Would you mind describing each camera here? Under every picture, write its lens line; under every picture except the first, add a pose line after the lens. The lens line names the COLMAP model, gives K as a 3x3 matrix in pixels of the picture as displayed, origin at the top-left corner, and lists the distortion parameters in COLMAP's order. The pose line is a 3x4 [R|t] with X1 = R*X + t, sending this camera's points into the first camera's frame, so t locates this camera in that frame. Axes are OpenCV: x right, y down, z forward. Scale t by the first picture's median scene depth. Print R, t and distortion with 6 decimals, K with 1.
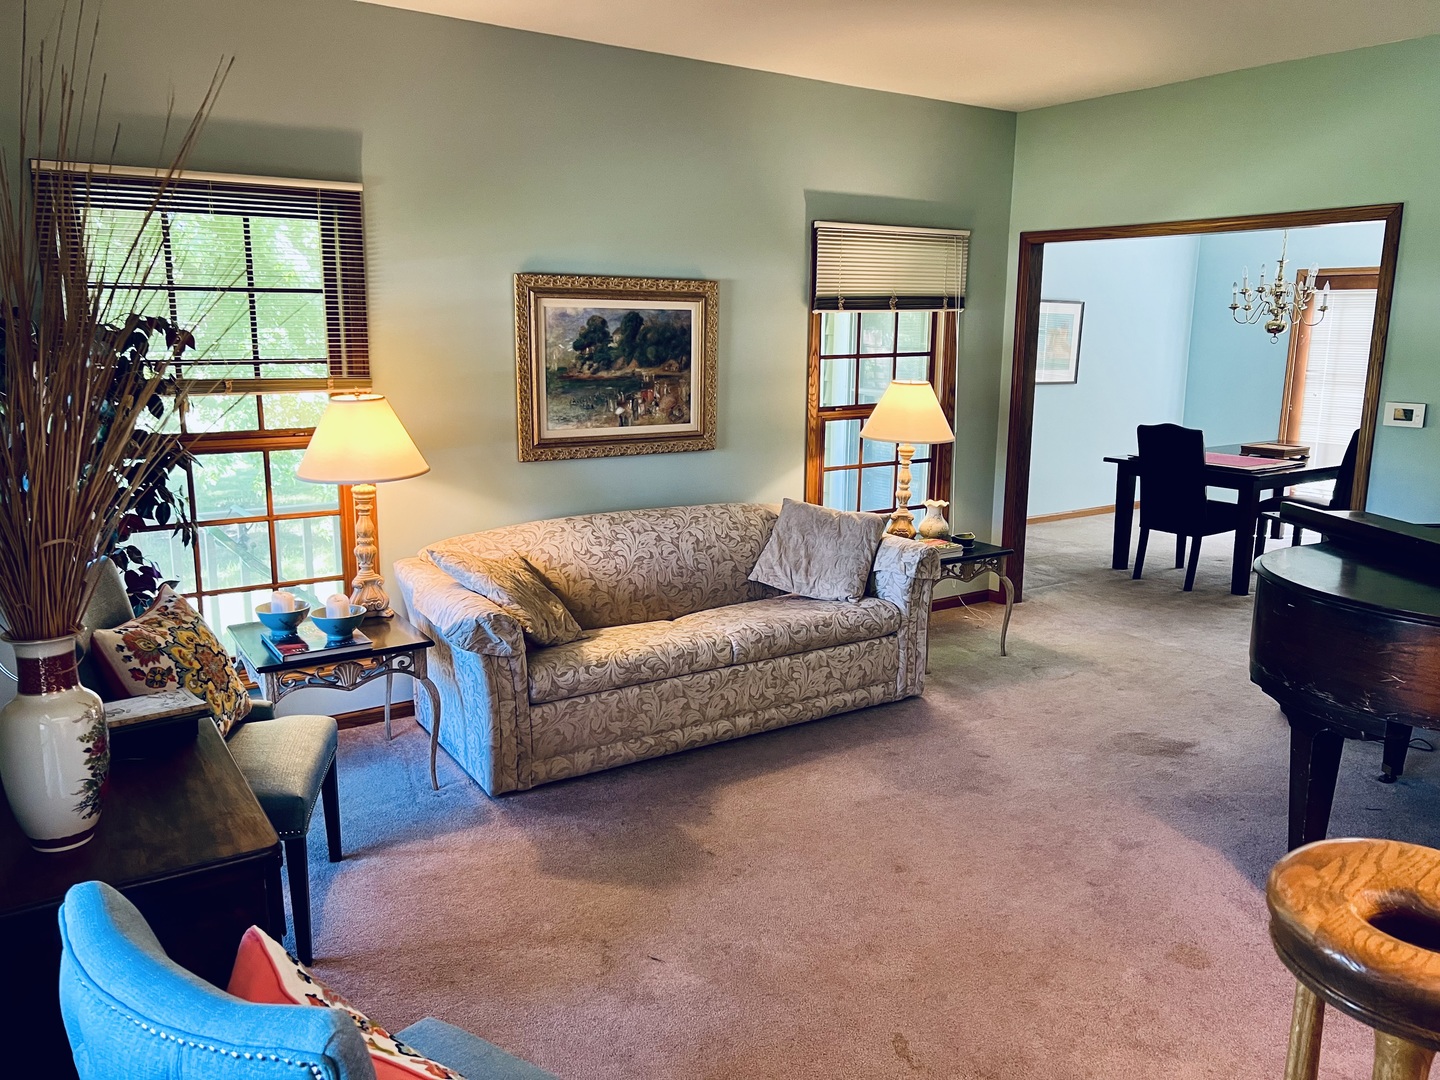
lens RADIAL K [[1094.2, 0, 722.4], [0, 1094.2, 536.8], [0, 0, 1]] dist [0.048524, -0.050419]
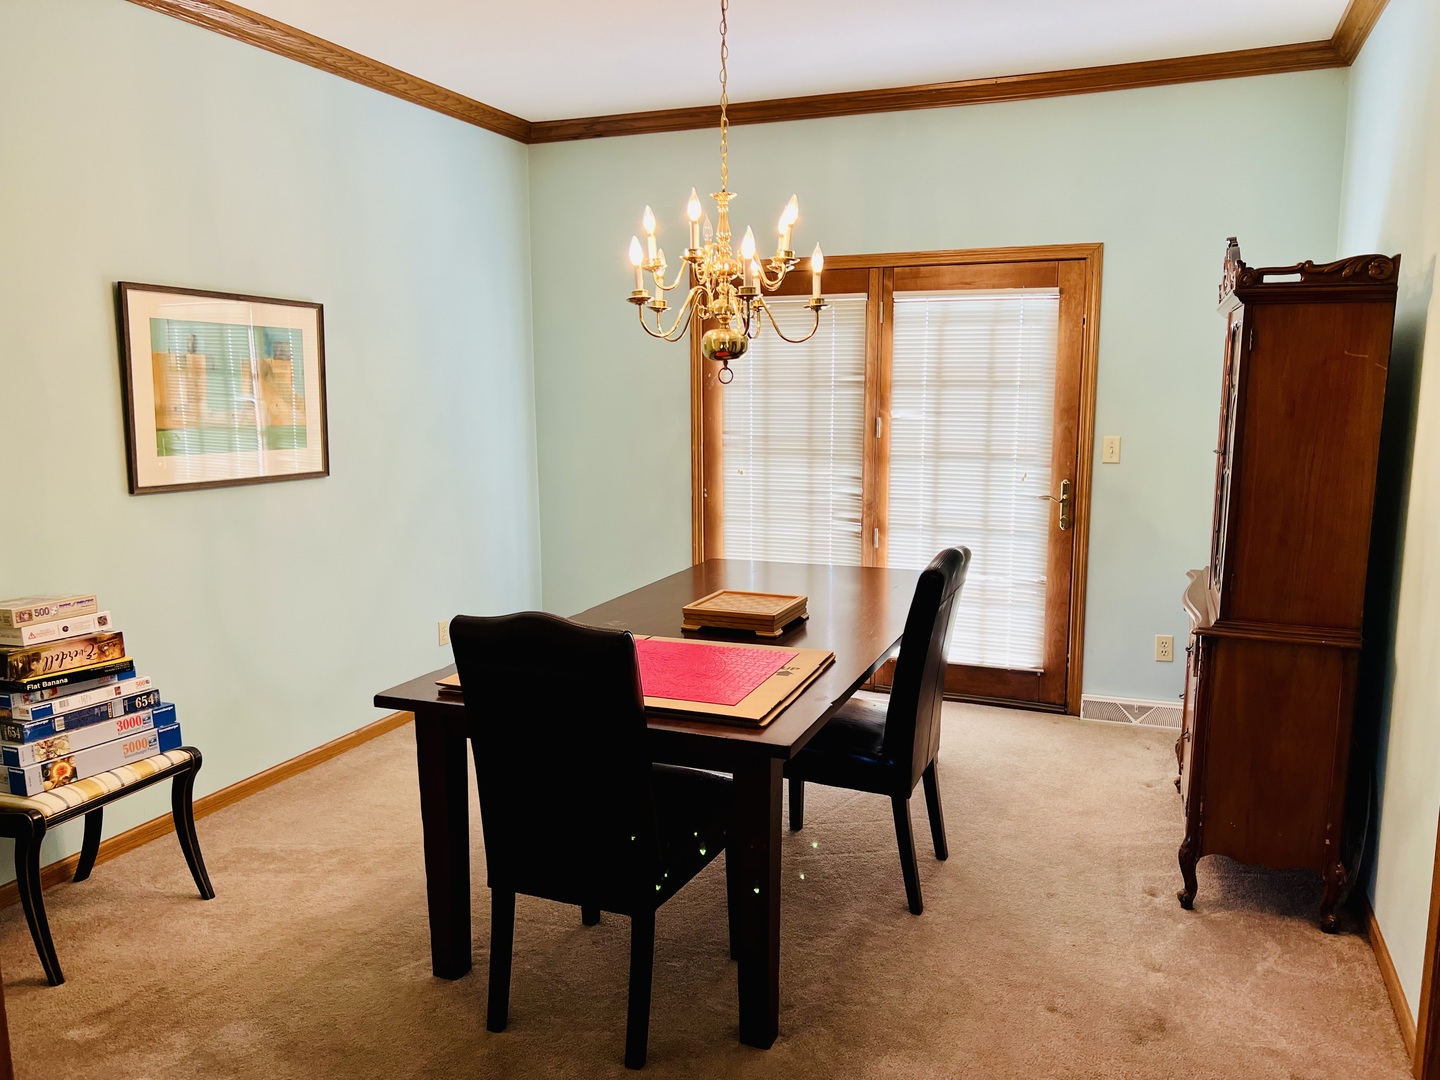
lens RADIAL K [[1094.2, 0, 720.1], [0, 1094.2, 538.5], [0, 0, 1]] dist [0.048524, -0.050419]
pose [[0.837090, -0.091725, 0.539320, 0.257525], [0.118462, 0.992845, -0.015008, -0.108014], [-0.534085, 0.076452, 0.841967, 0.645419]]
